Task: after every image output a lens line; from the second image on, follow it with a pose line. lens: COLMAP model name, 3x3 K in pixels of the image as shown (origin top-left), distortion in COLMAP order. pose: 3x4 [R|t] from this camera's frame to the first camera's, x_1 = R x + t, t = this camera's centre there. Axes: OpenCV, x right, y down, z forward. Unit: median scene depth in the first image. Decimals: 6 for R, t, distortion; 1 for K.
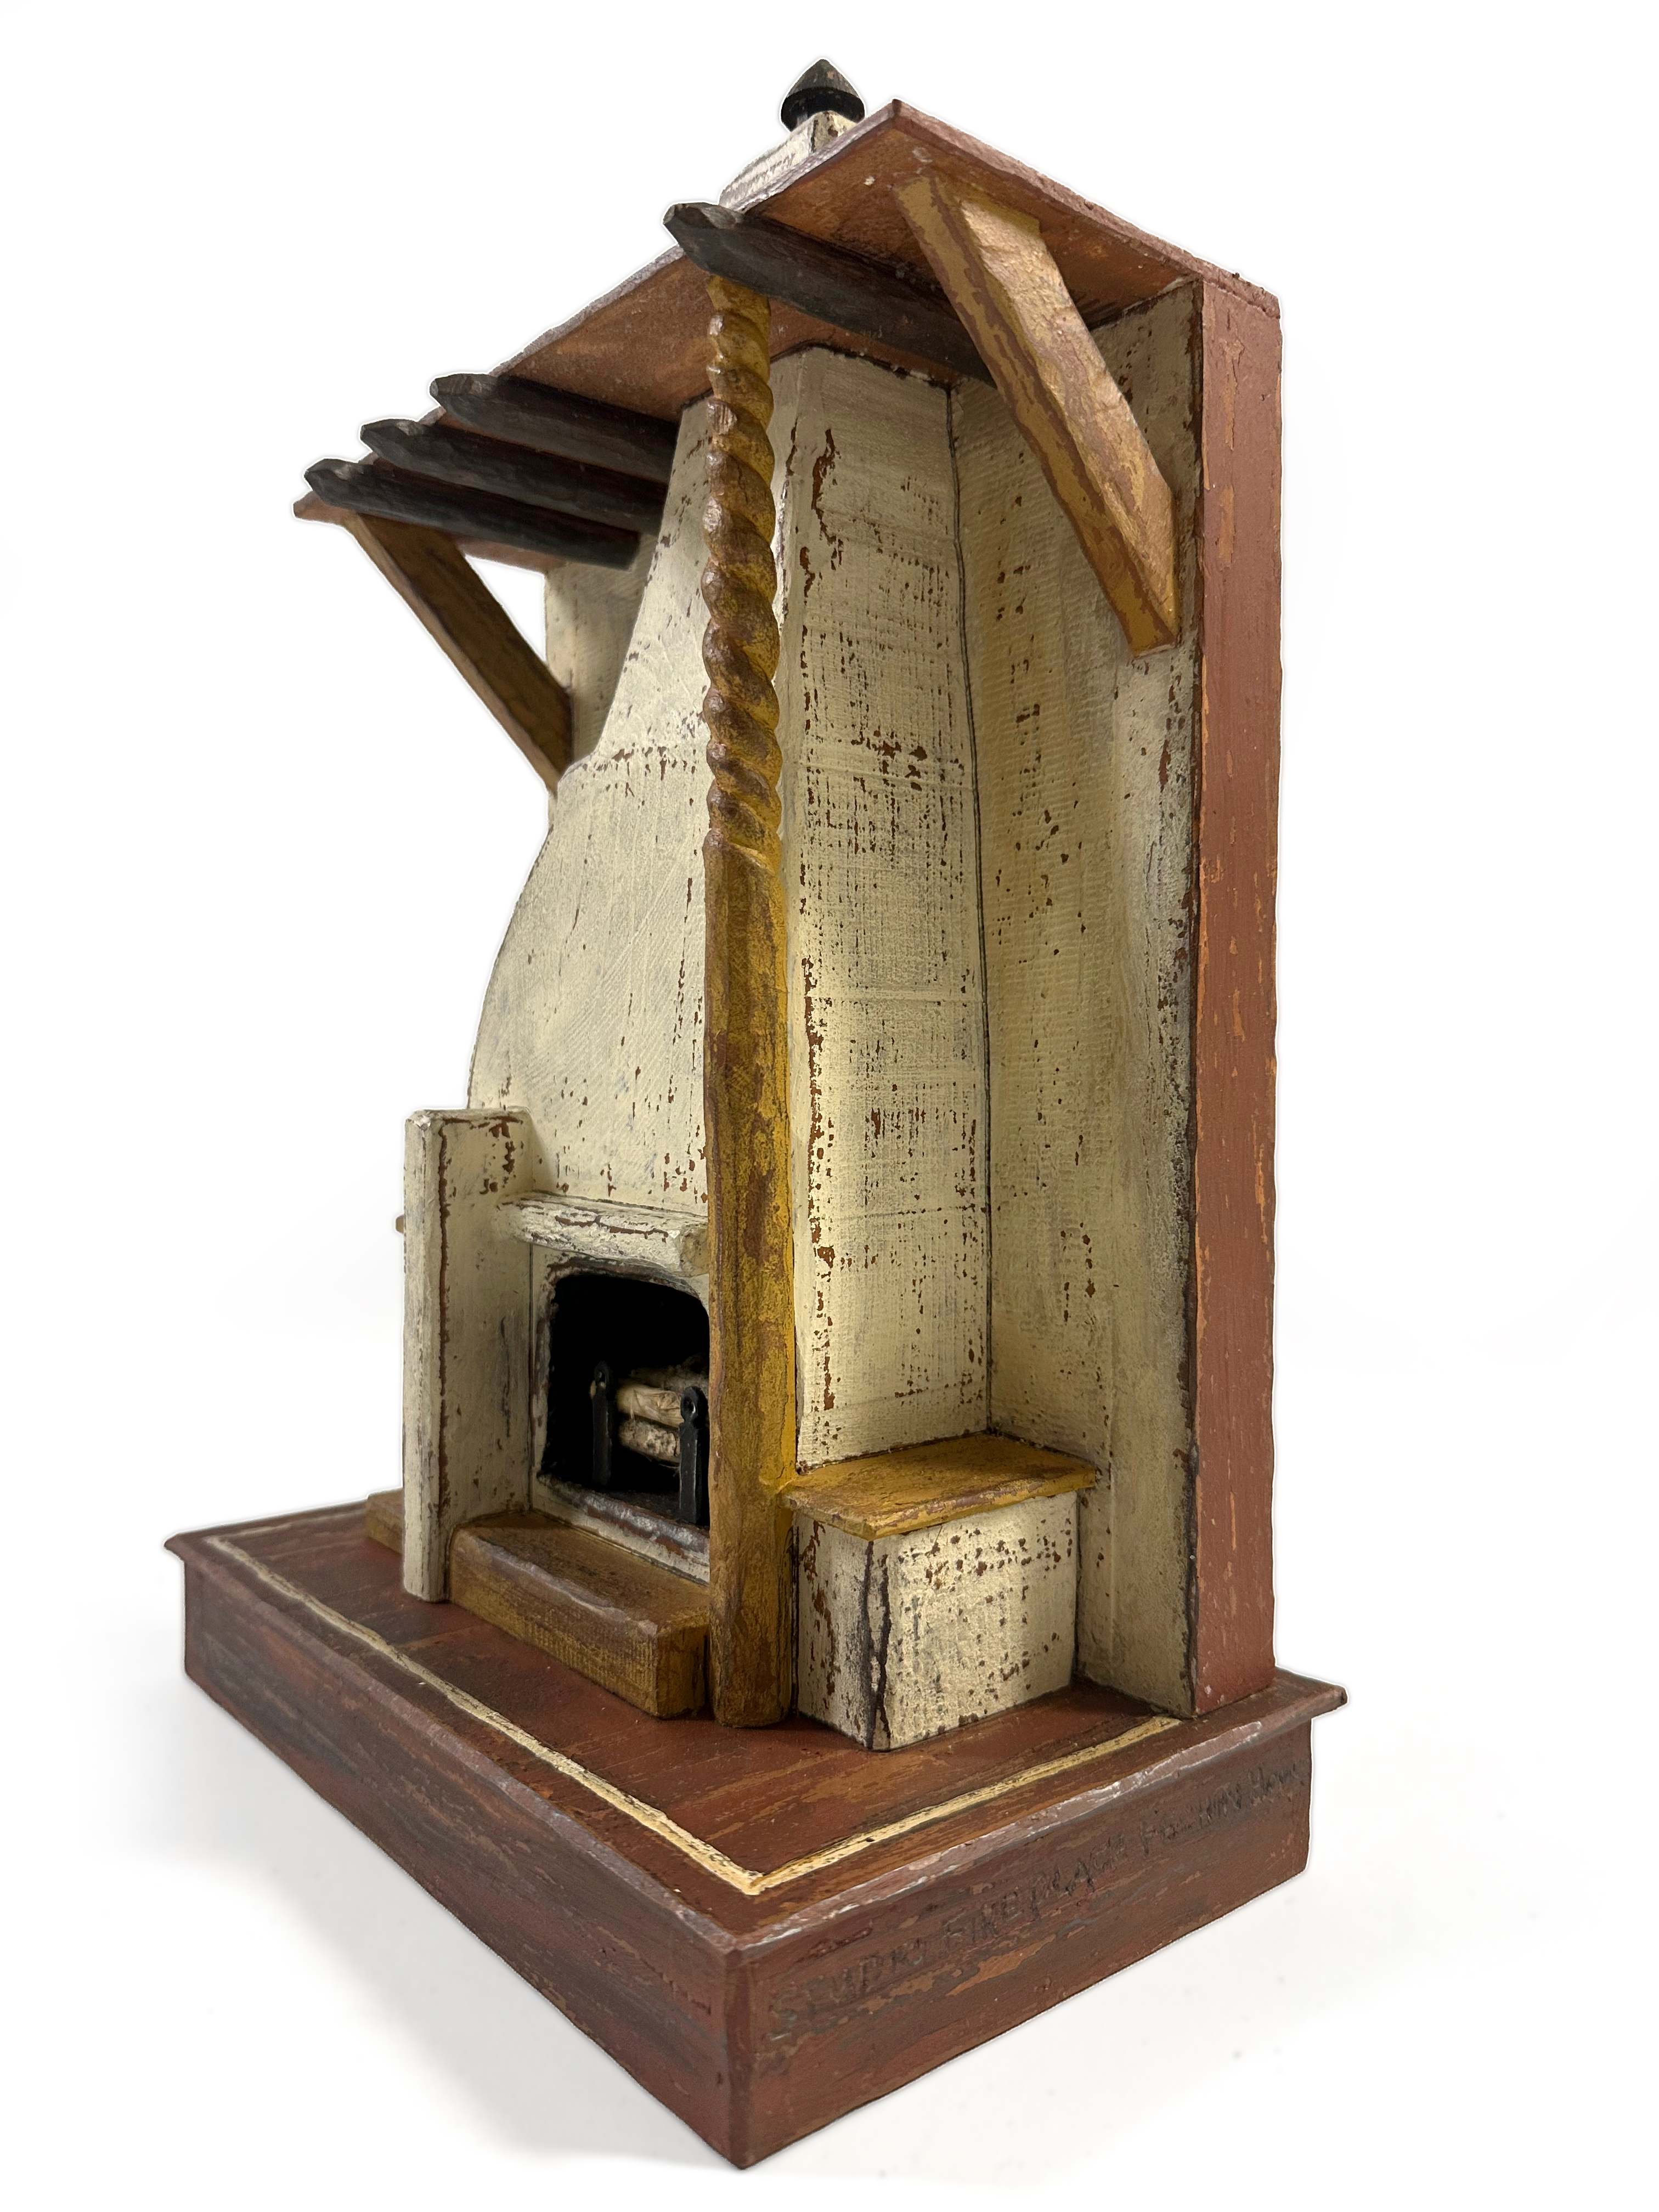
lens RADIAL K [[1592.1, 0, 816.8], [0, 1592.1, 1078.1], [0, 0, 1]] dist [0.178766, -0.446690]
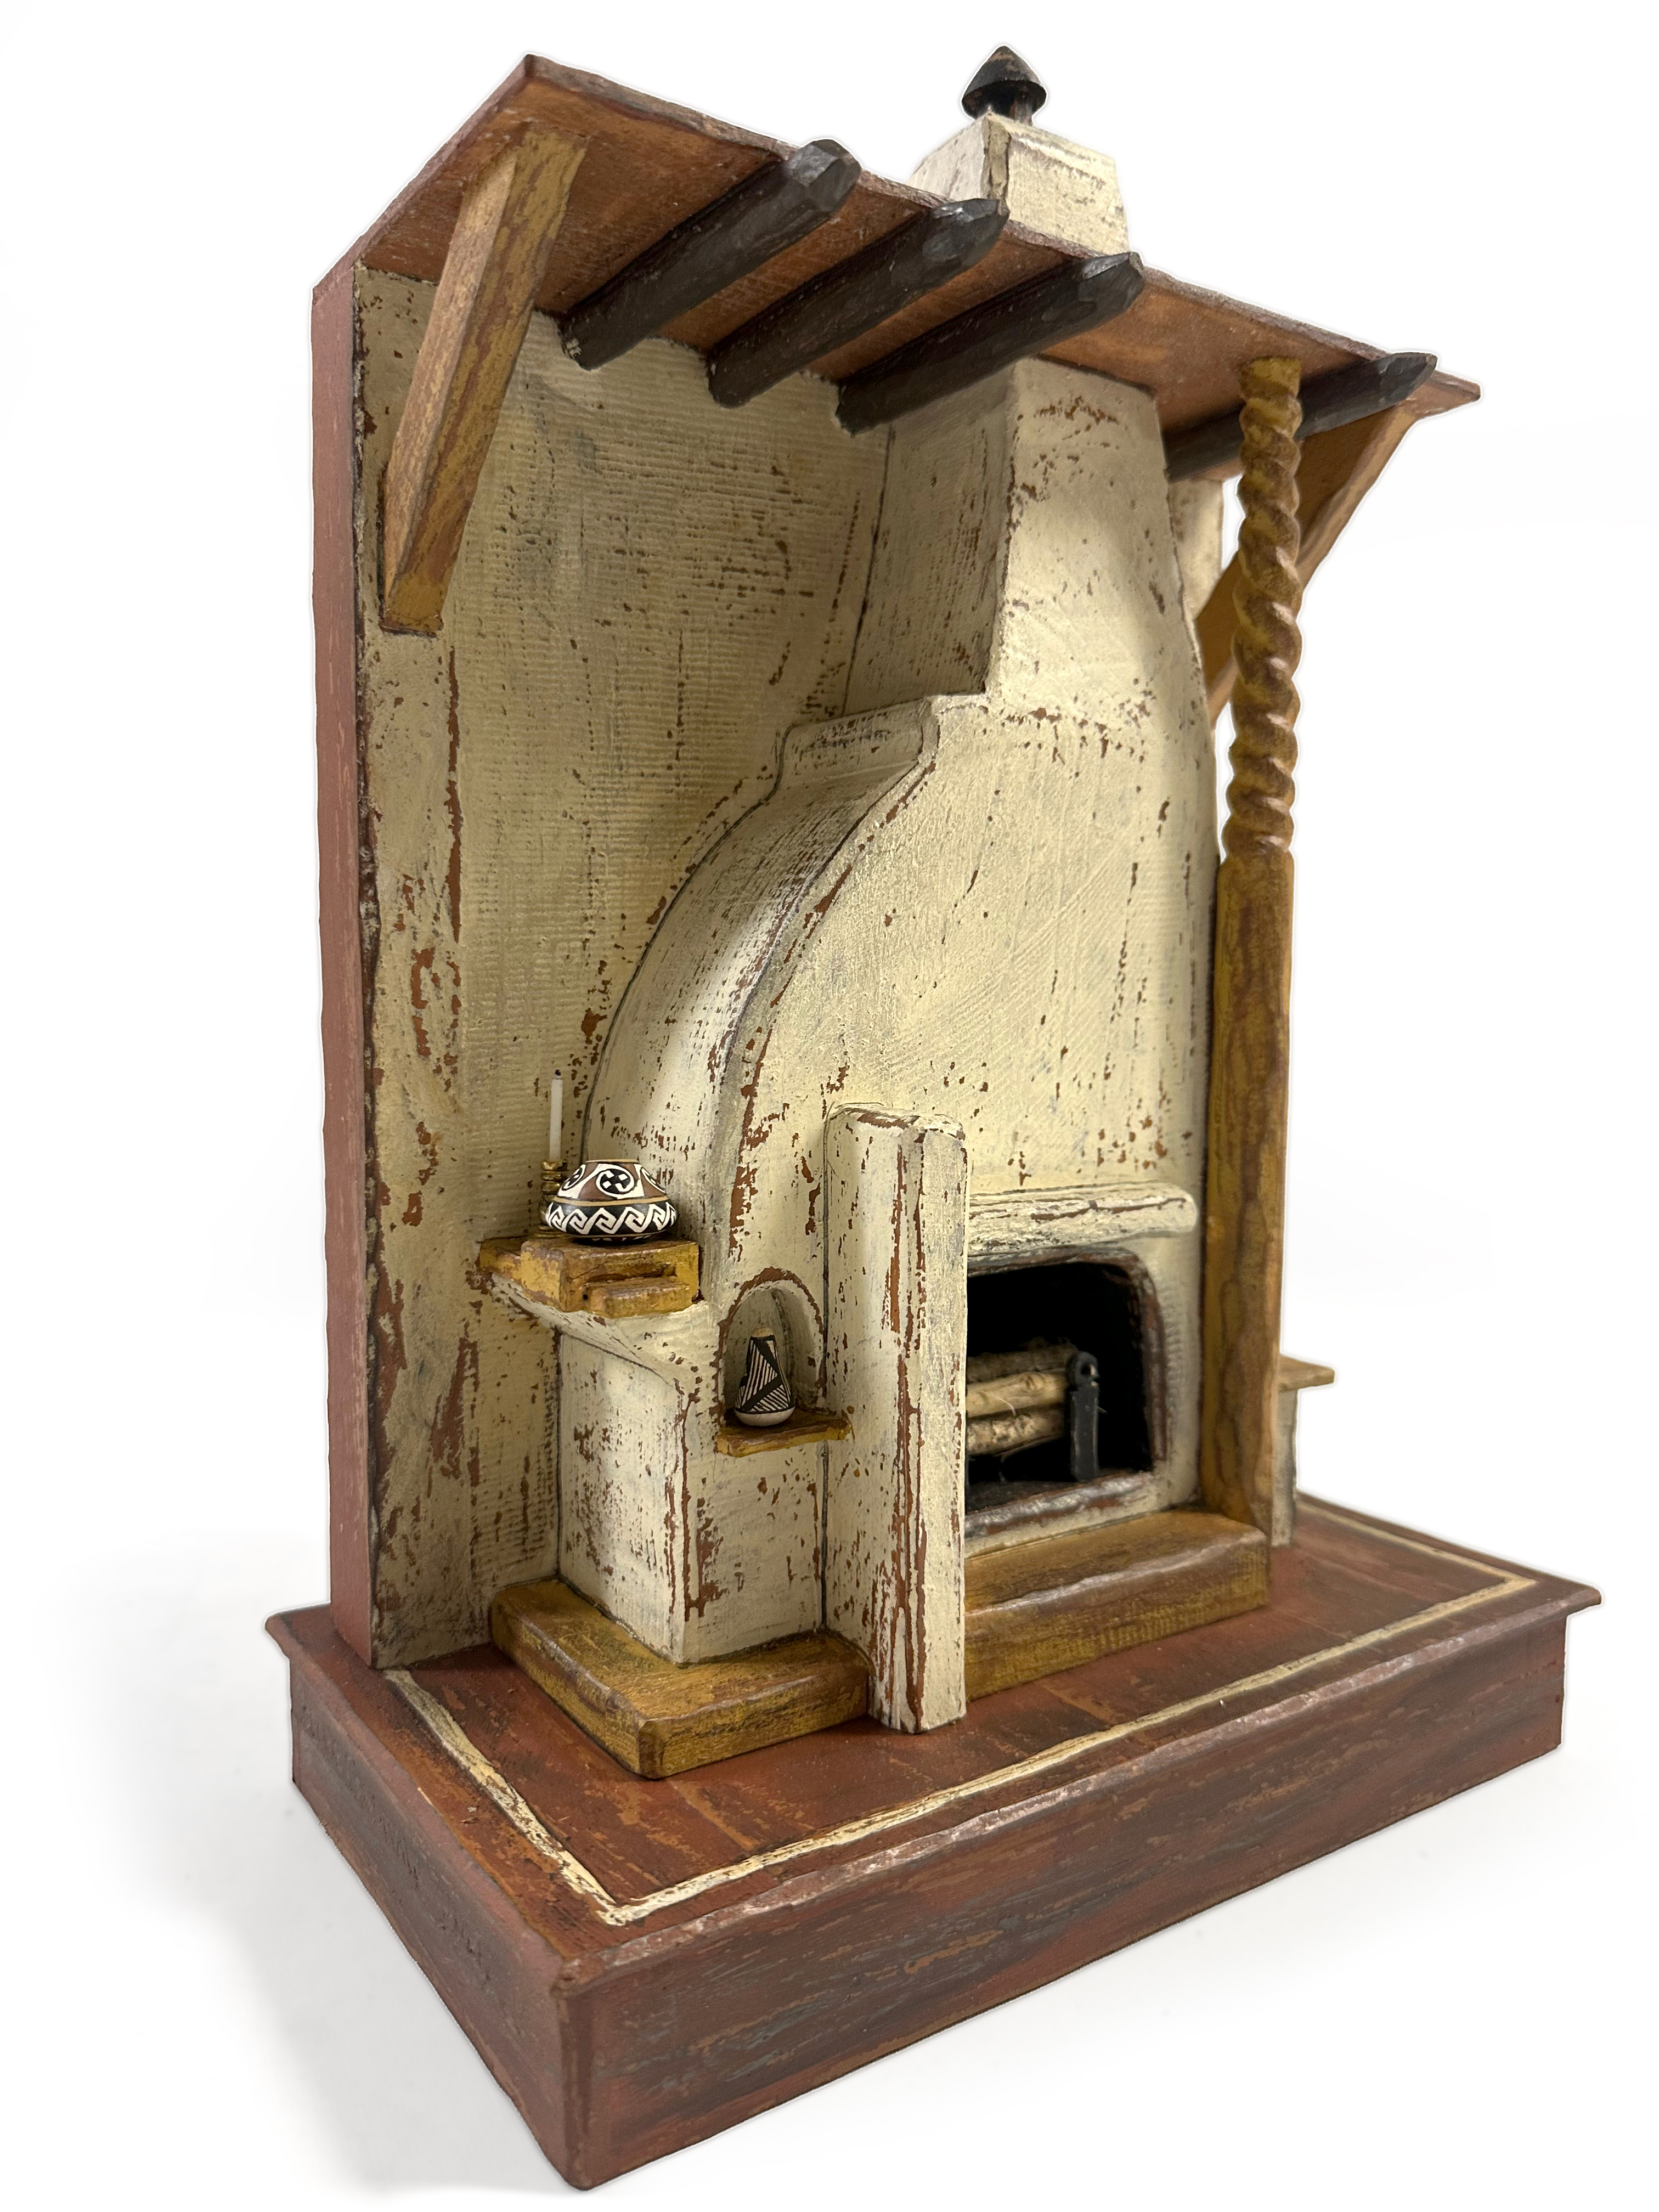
lens RADIAL K [[1585.0, 0, 835.5], [0, 1585.0, 1076.7], [0, 0, 1]] dist [0.173888, -0.443293]
pose [[0.089936, -0.067358, 0.993667, -1.131938], [0.005888, 0.997729, 0.067100, -0.056496], [-0.995930, -0.000184, 0.090128, 1.091800]]
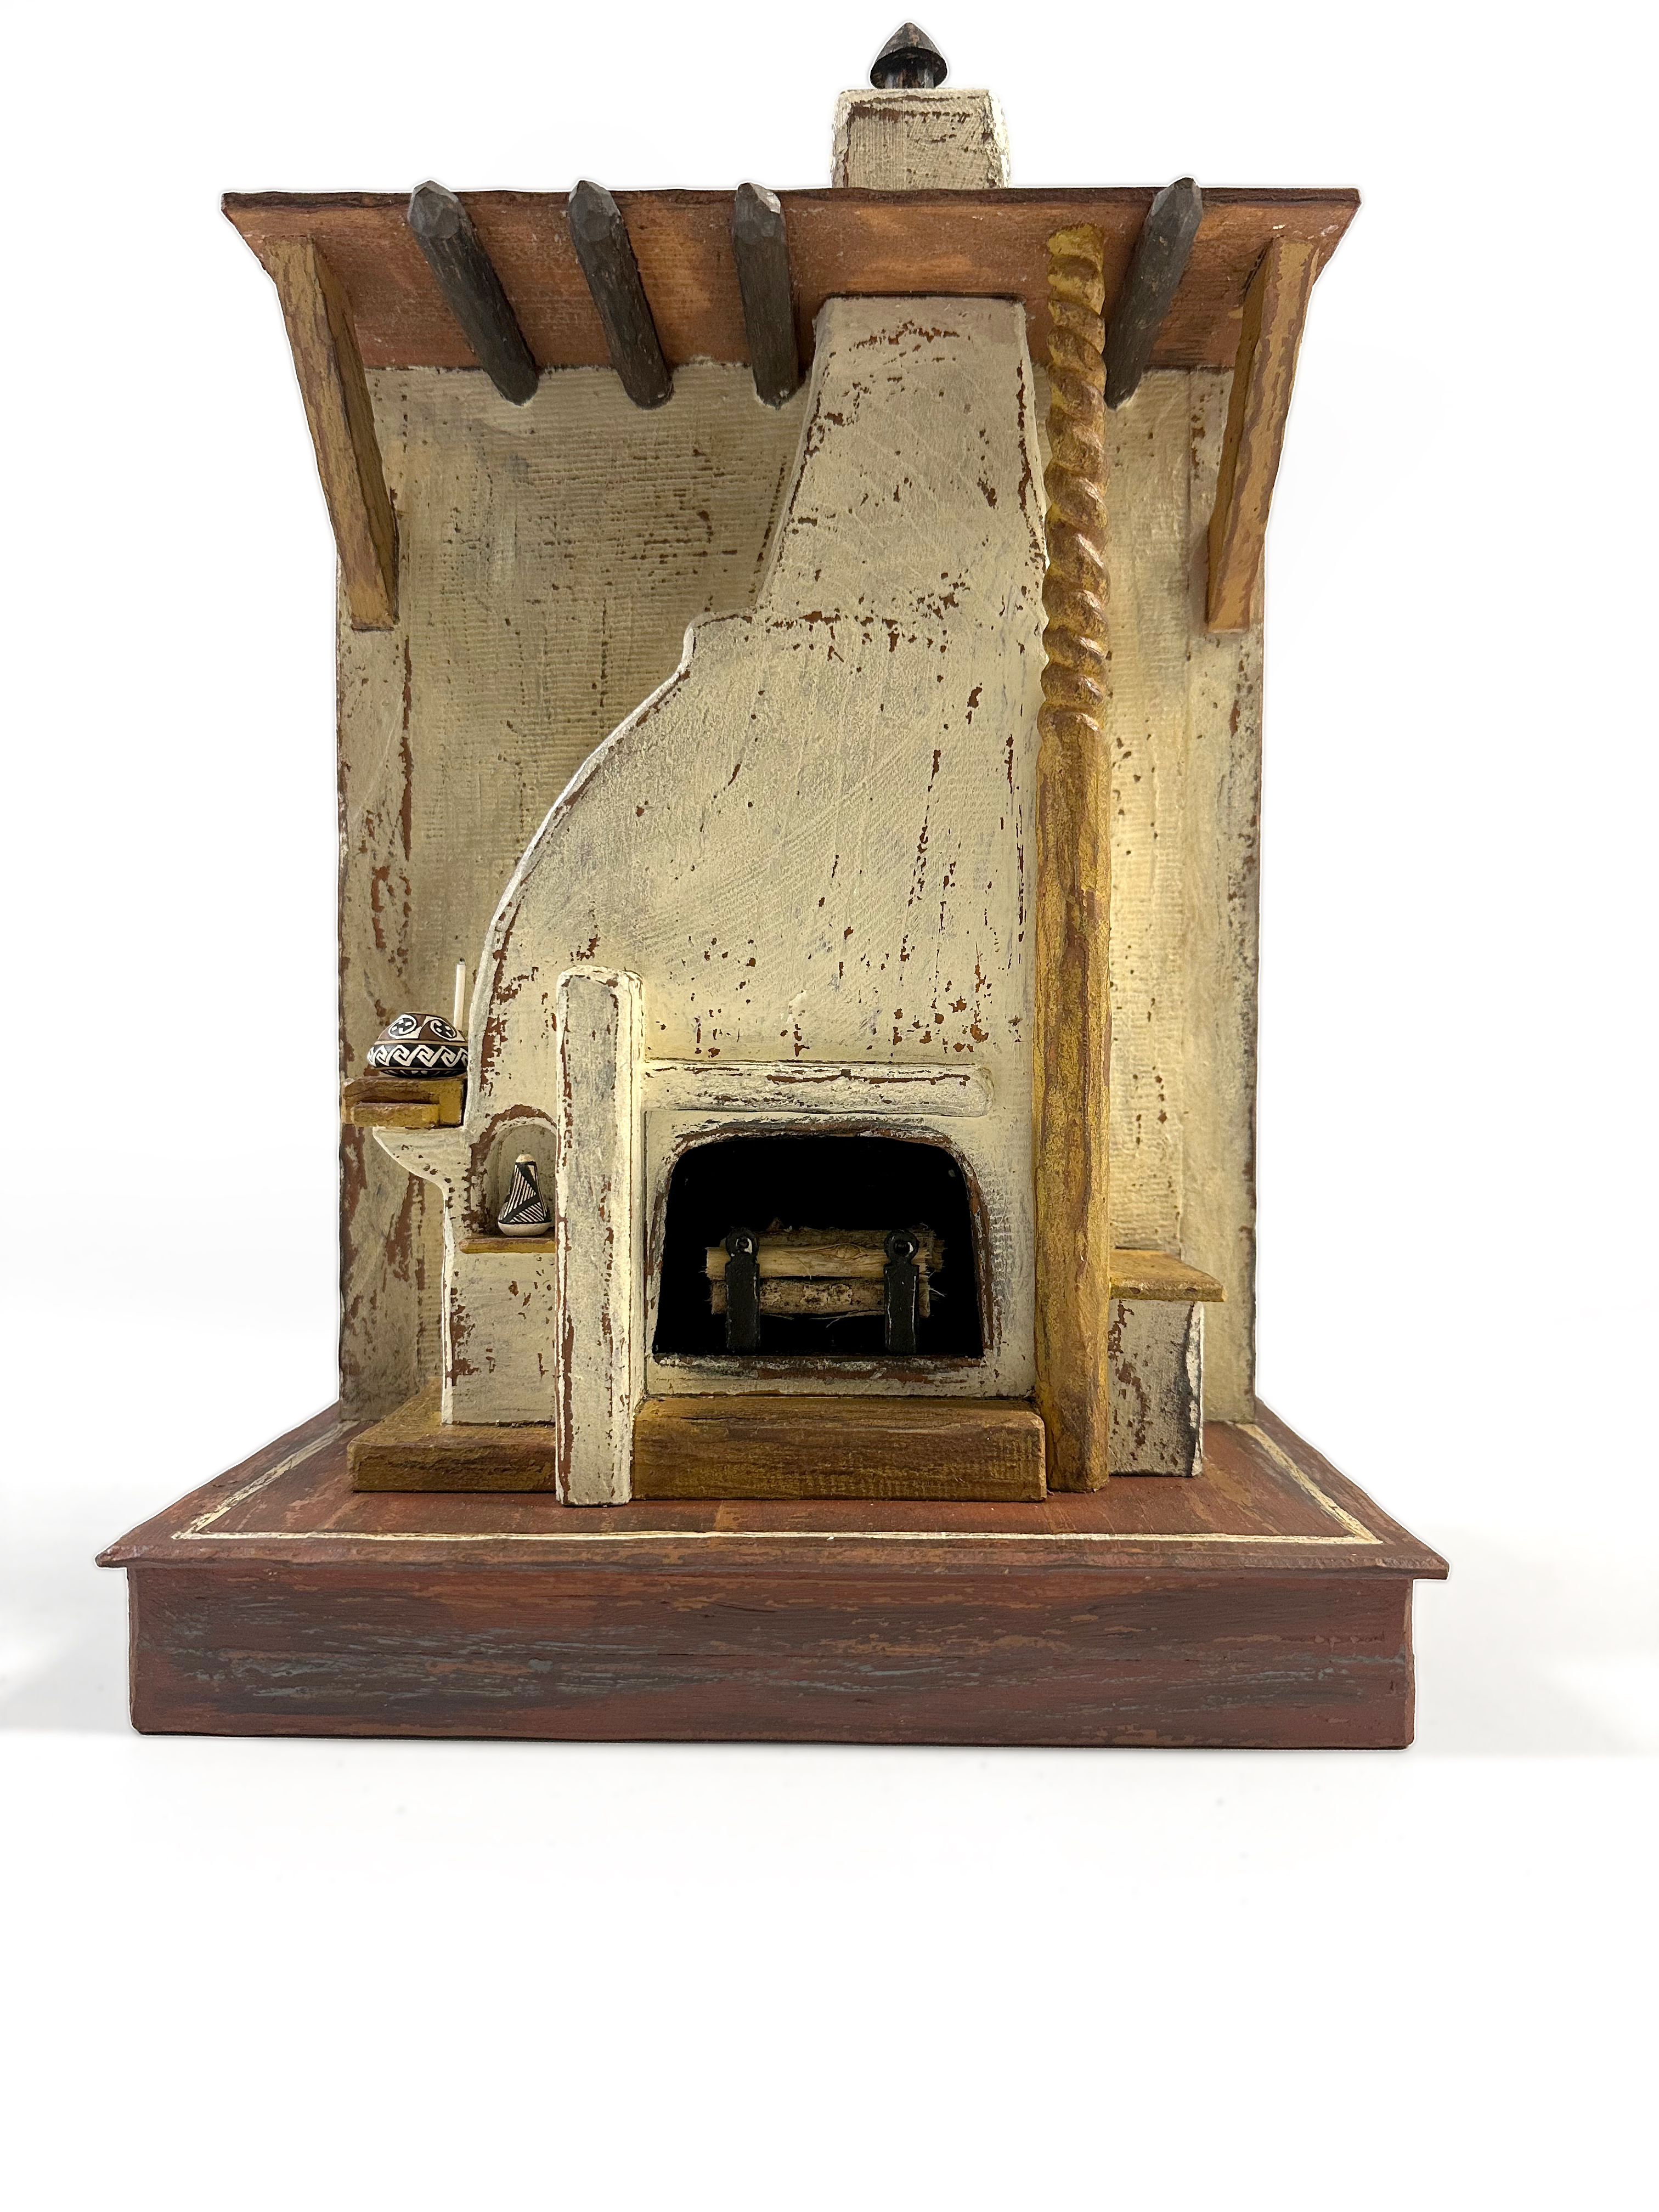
lens RADIAL K [[1585.0, 0, 835.5], [0, 1585.0, 1076.7], [0, 0, 1]] dist [0.173888, -0.443293]
pose [[0.644483, -0.006240, 0.764593, -0.935277], [0.006319, 0.999976, 0.002834, 0.089763], [-0.764593, 0.003005, 0.644507, 0.360132]]
